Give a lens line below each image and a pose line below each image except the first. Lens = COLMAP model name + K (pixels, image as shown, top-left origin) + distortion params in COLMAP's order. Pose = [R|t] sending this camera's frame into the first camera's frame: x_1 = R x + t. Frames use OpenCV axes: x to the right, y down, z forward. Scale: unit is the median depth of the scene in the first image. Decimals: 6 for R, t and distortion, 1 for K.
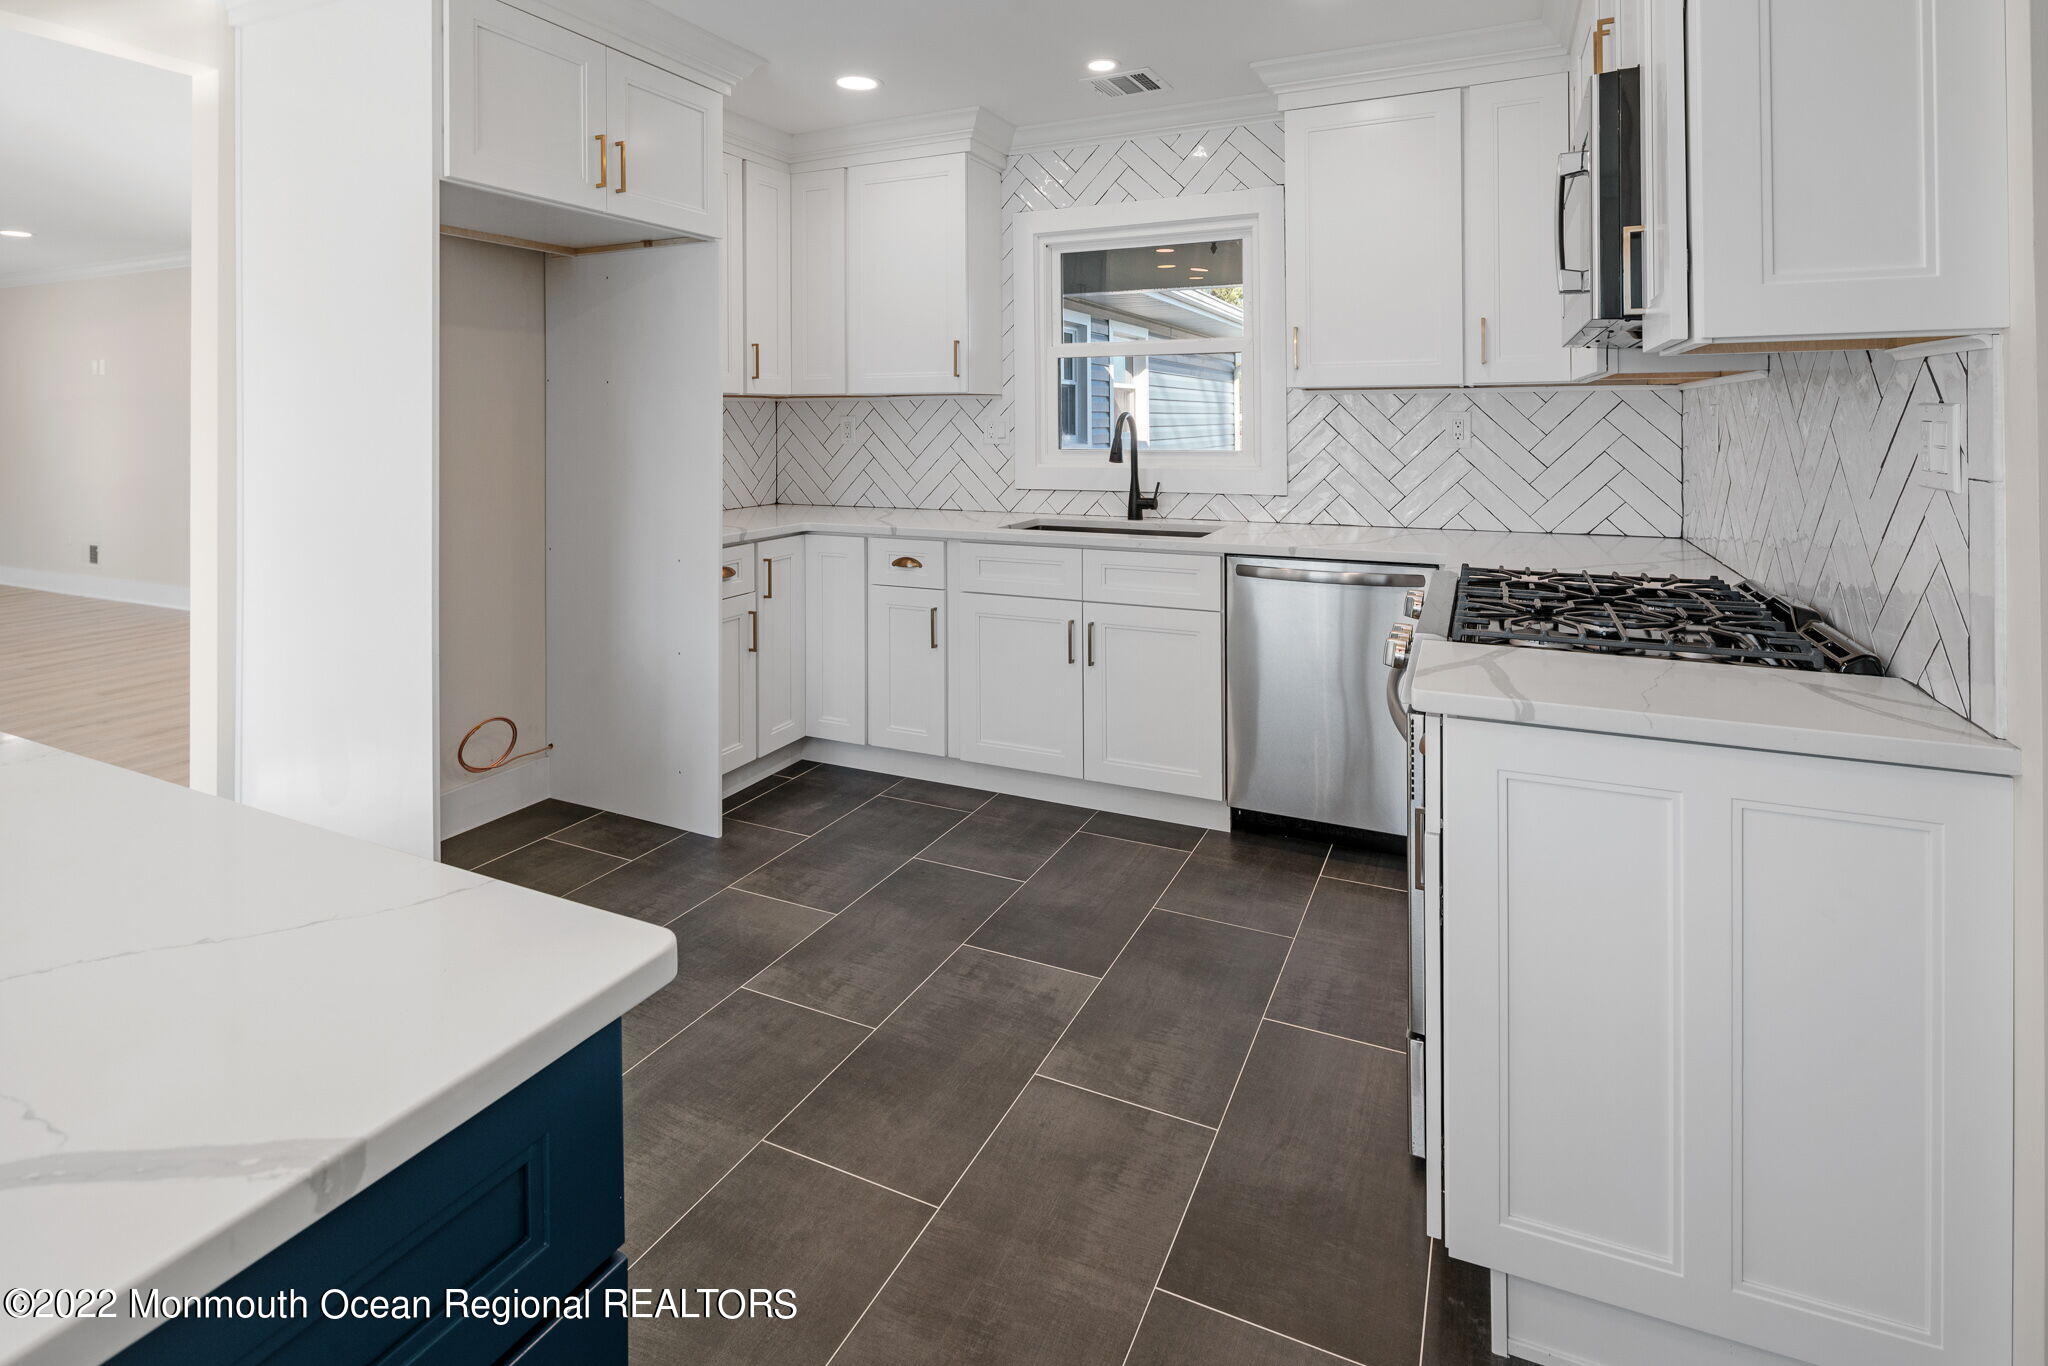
lens RADIAL K [[1003.5, 0, 1015.8], [0, 1003.5, 416.1], [0, 0, 1]] dist [0.001029, -0.000279]
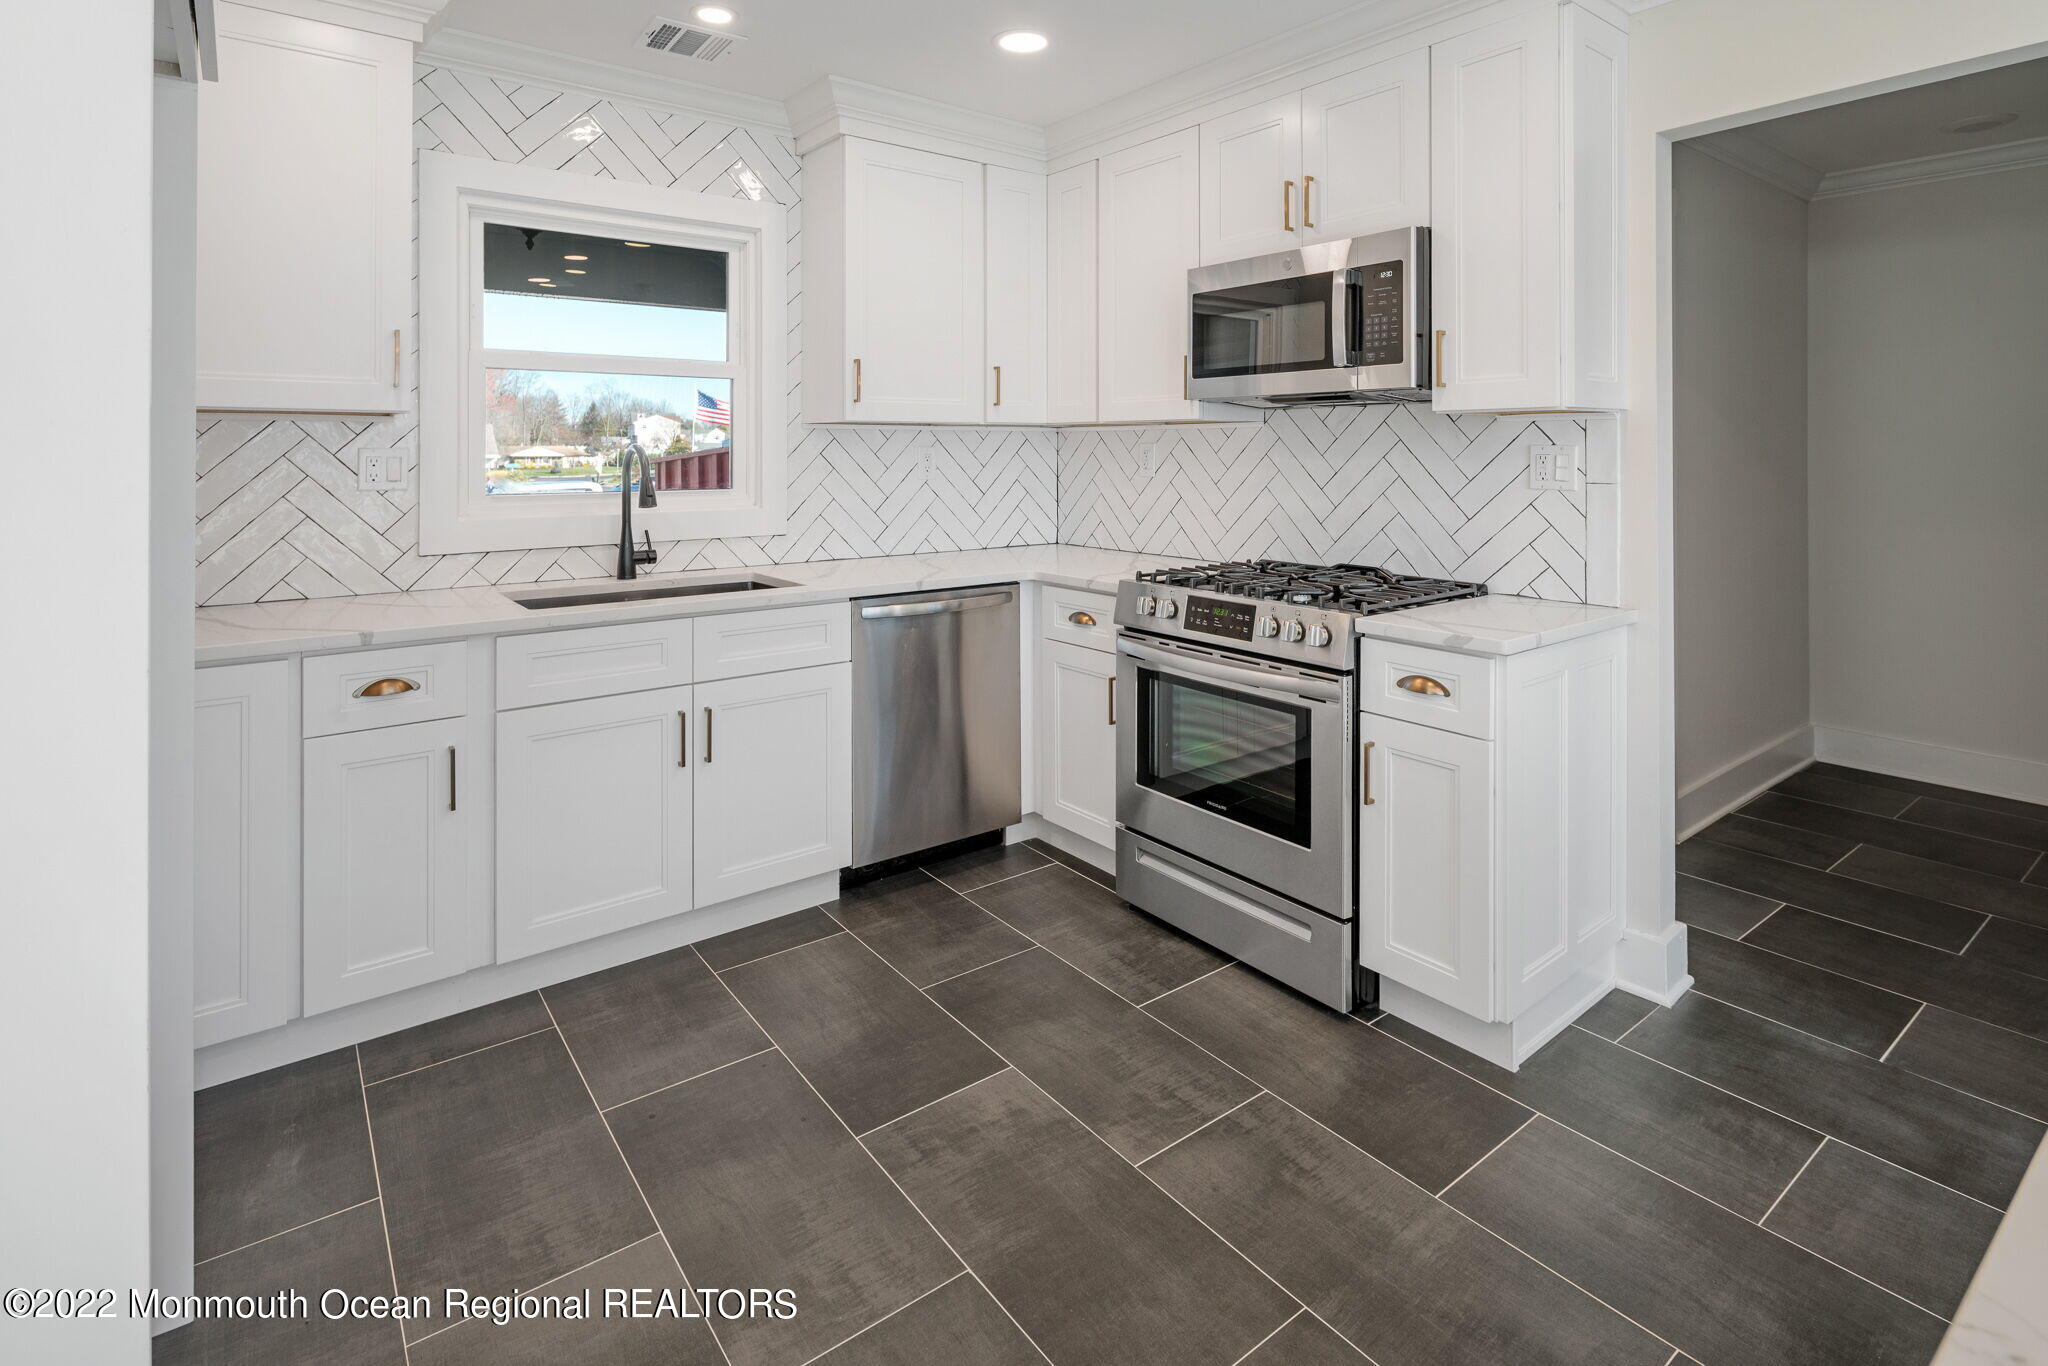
lens RADIAL K [[1008.2, 0, 1014.1], [0, 1008.2, 448.0], [0, 0, 1]] dist [-0.000747, -0.000627]
pose [[0.464708, 0.006742, 0.885438, -0.504514], [-0.002986, 0.999977, -0.006047, 0.003277], [-0.885459, 0.000166, 0.464718, 0.397757]]
